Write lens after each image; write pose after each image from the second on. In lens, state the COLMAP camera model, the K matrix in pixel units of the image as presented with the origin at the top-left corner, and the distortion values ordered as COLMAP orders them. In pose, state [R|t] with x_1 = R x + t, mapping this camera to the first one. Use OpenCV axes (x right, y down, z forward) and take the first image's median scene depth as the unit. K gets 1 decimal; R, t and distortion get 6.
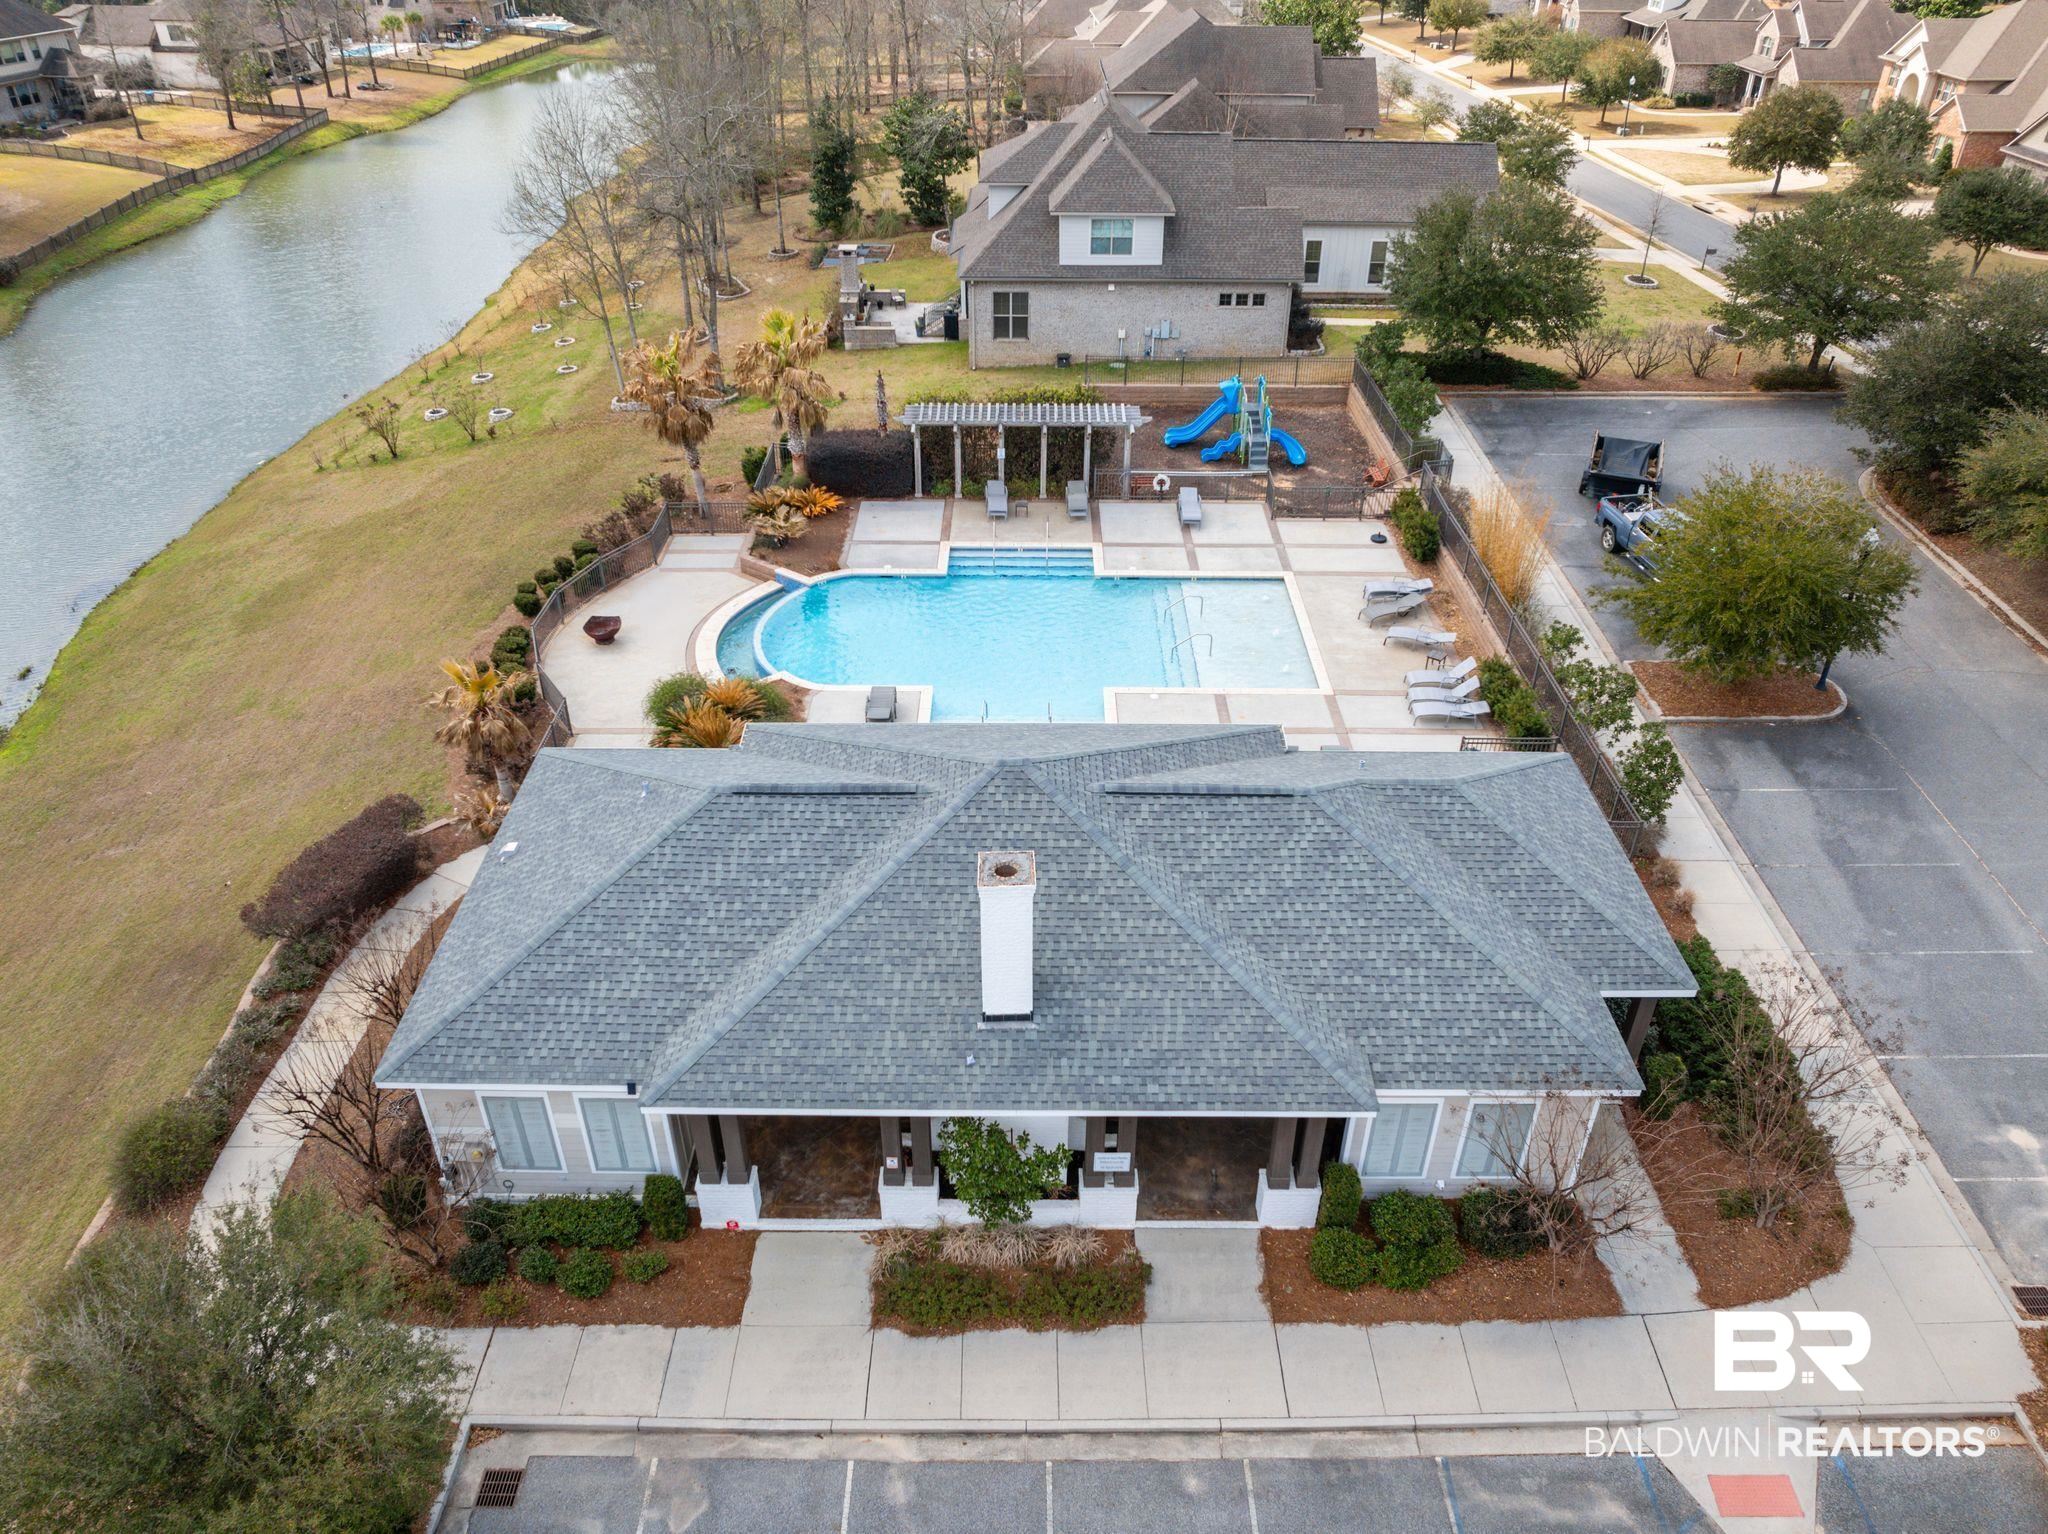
lens RADIAL K [[1433.2, 0, 1024.8], [0, 1433.2, 760.6], [0, 0, 1]] dist [-0.039295, 0.003382]
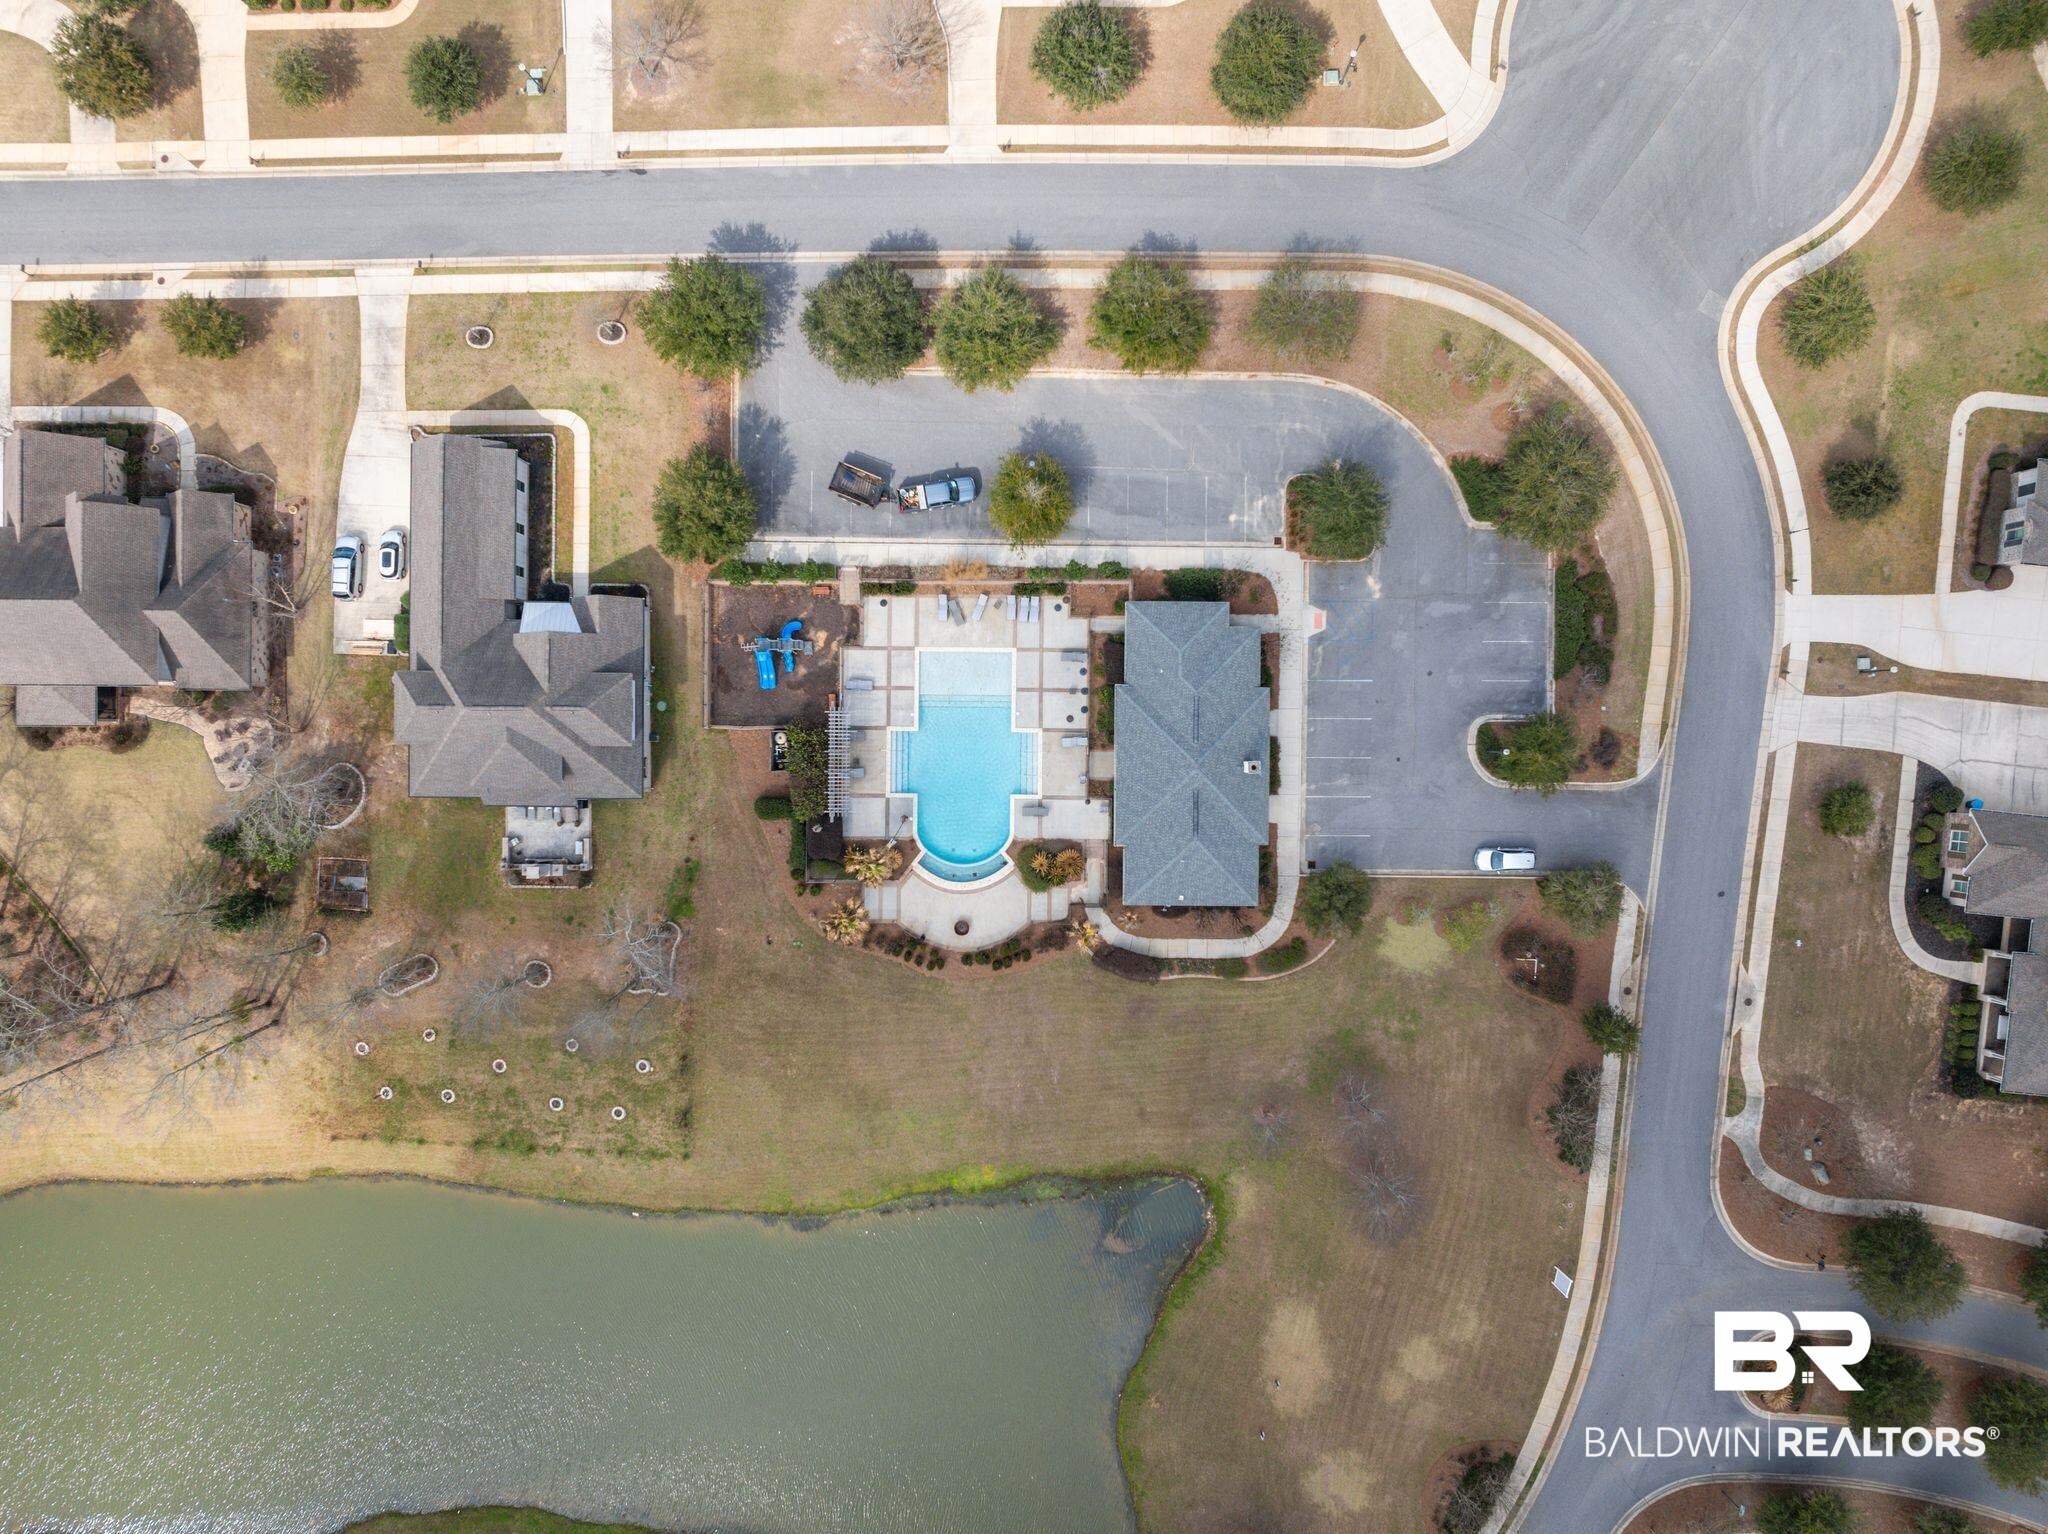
lens RADIAL K [[1433.2, 0, 1024.8], [0, 1433.2, 760.6], [0, 0, 1]] dist [-0.039295, 0.003382]
pose [[0.004483, -0.999871, -0.015420, 0.045632], [0.552757, -0.010373, 0.833278, -2.477720], [-0.833331, -0.012259, 0.552639, -0.563344]]
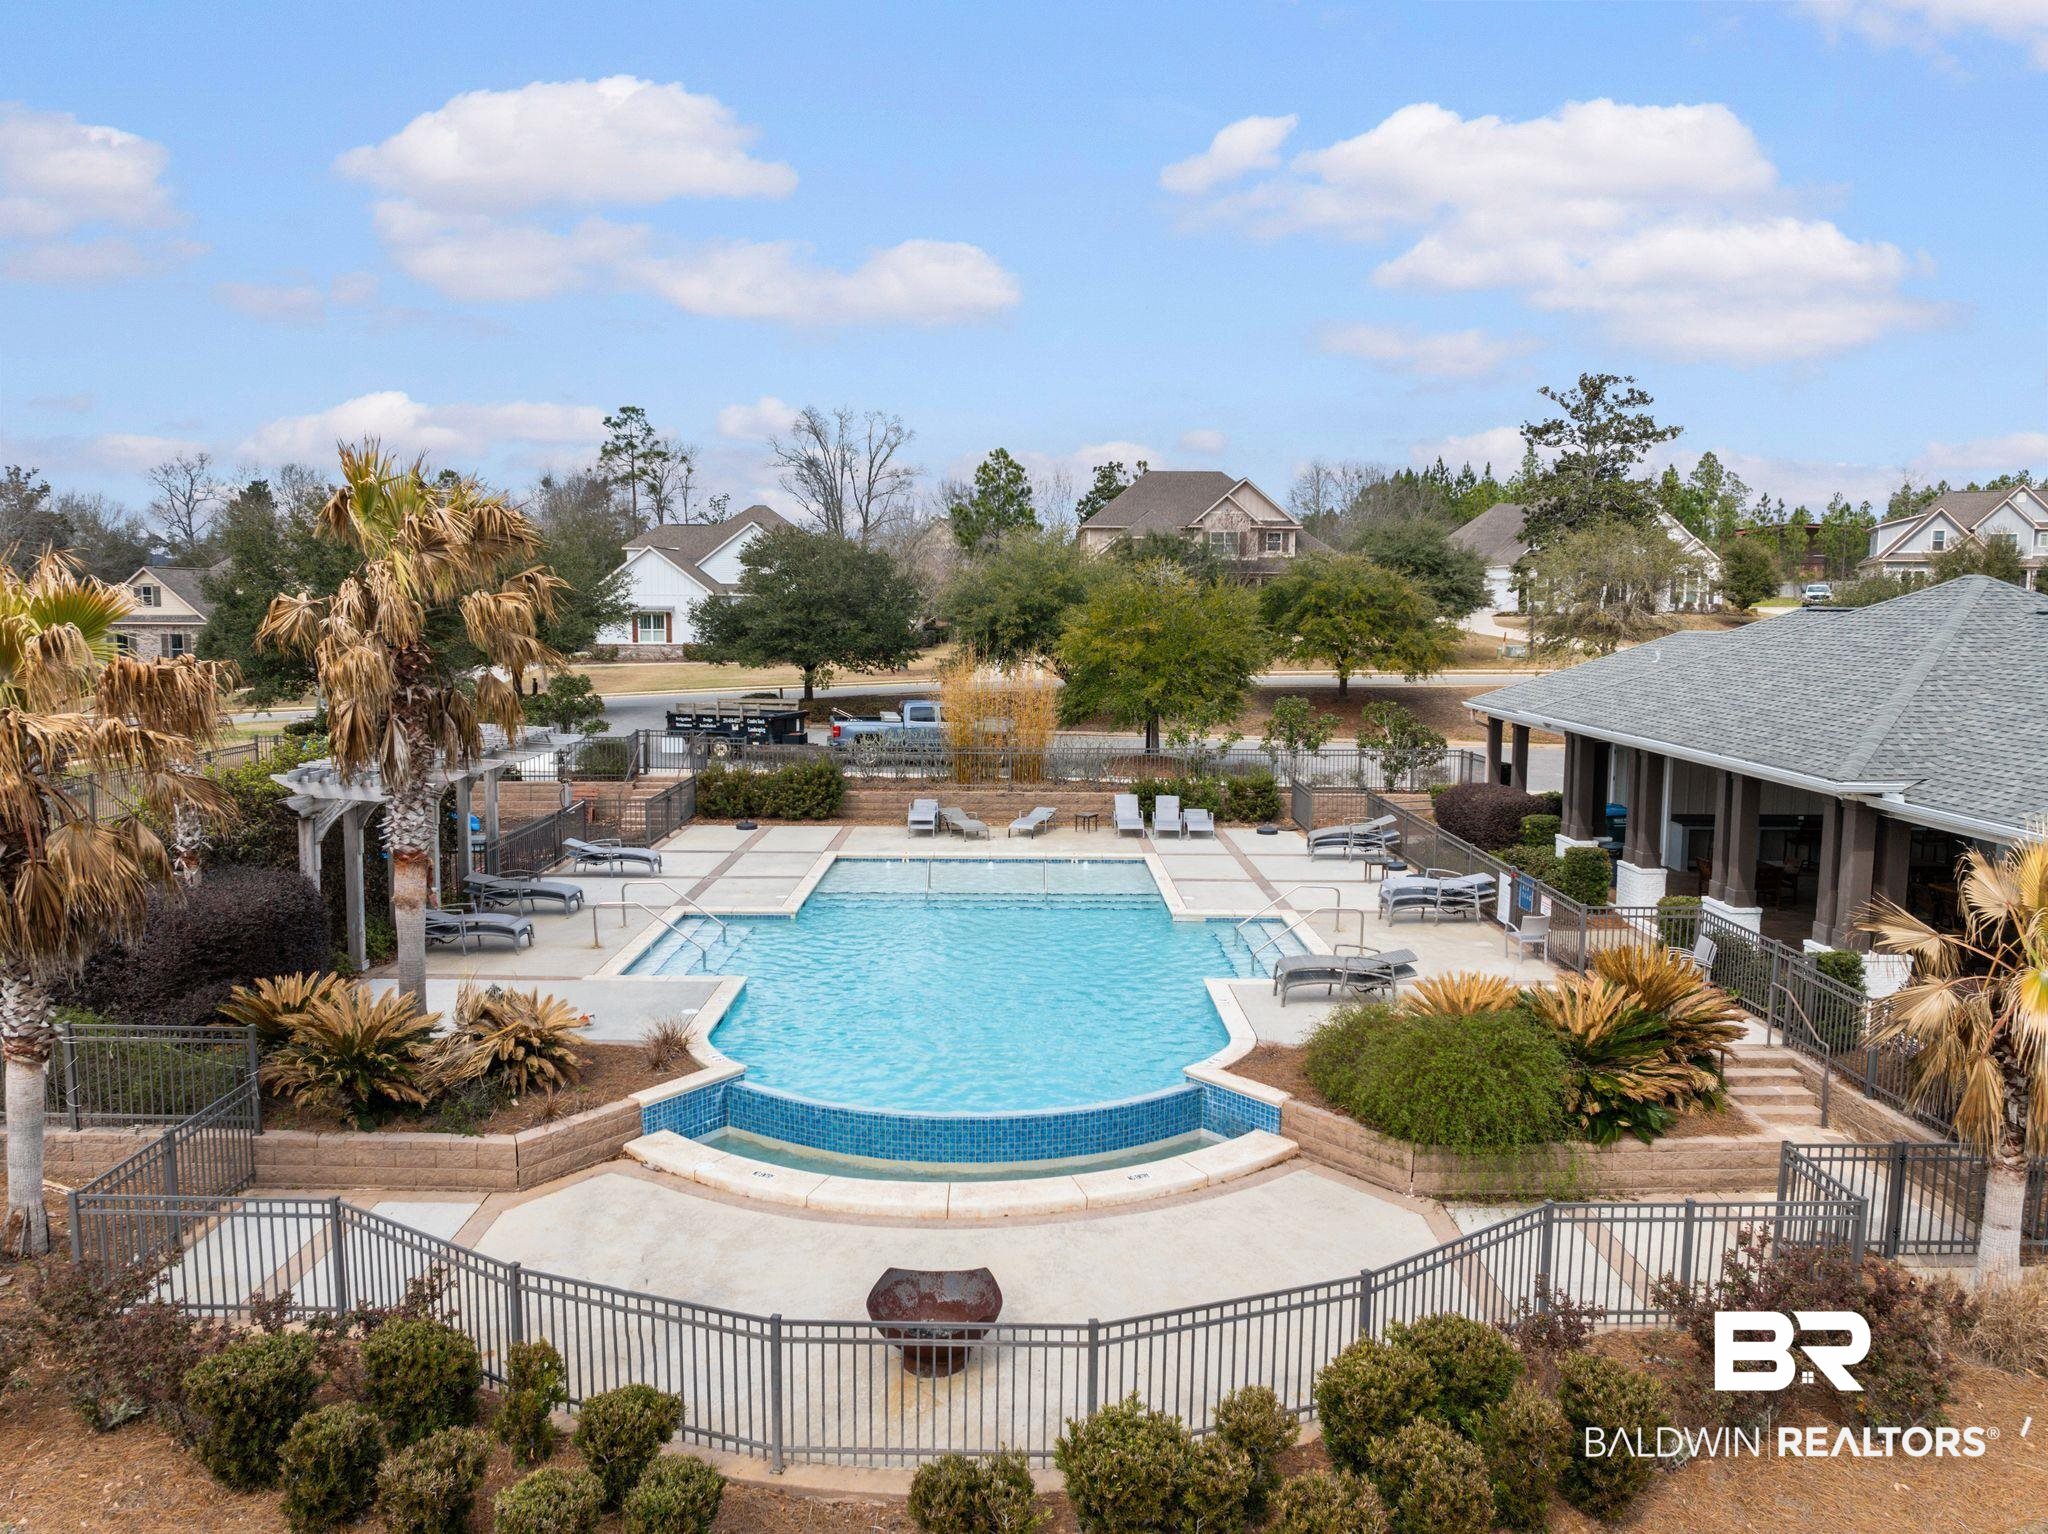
lens RADIAL K [[1432.4, 0, 1019.5], [0, 1432.4, 760.3], [0, 0, 1]] dist [-0.031262, 0.004204]
pose [[-0.008431, -0.120765, 0.992645, -0.651427], [0.547643, 0.830018, 0.105632, -0.236719], [-0.836670, 0.544506, 0.059138, 1.056882]]
